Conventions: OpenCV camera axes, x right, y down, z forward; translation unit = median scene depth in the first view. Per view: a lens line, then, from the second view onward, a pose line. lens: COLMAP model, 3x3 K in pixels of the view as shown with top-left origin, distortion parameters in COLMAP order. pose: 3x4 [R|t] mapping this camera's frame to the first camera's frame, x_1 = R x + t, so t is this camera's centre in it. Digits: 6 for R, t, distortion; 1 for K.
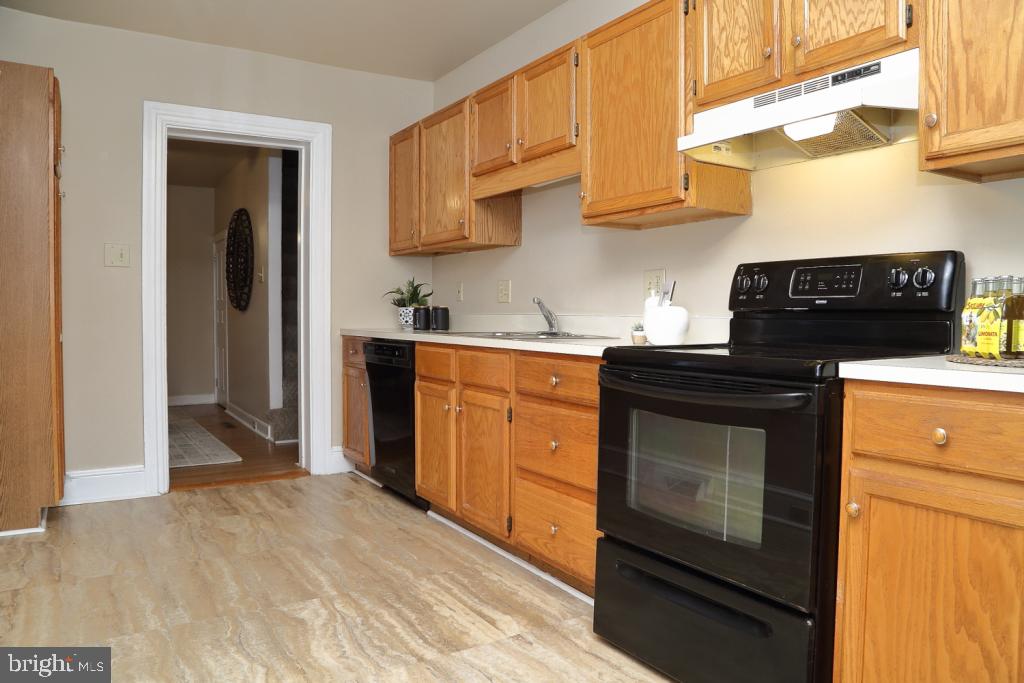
lens RADIAL K [[714.4, 0, 509.2], [0, 714.4, 343.6], [0, 0, 1]] dist [-0.102065, 0.046051]
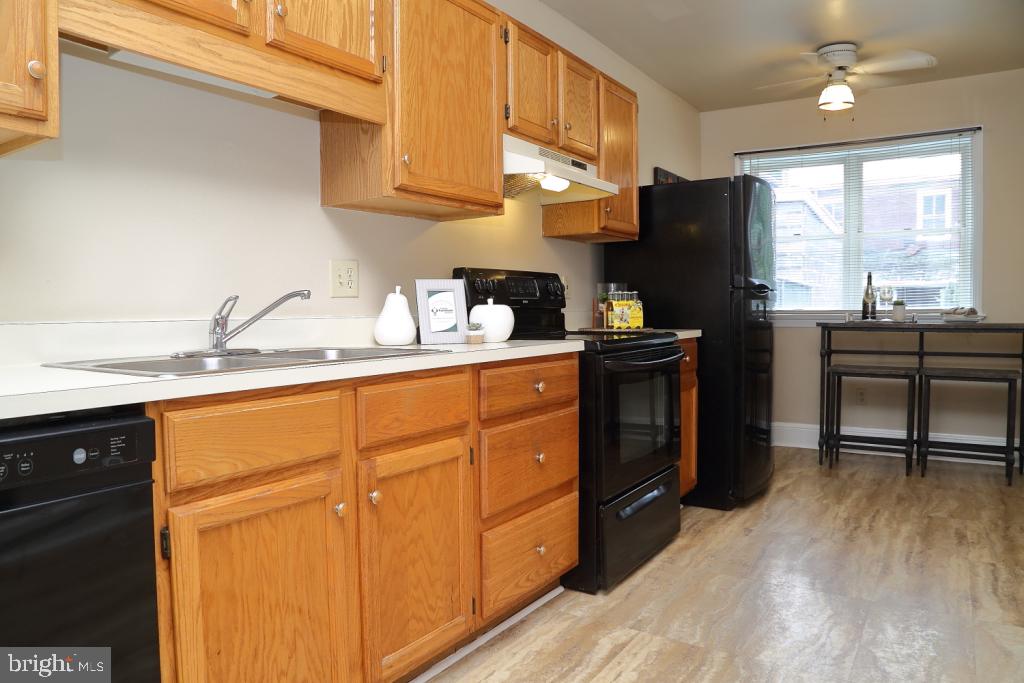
lens RADIAL K [[714.4, 0, 508.7], [0, 714.4, 339.7], [0, 0, 1]] dist [-0.102065, 0.046051]
pose [[-0.418792, -0.041981, 0.907111, -0.735369], [0.046628, 0.996619, 0.067650, -0.070409], [-0.906884, 0.070628, -0.415418, 1.402107]]
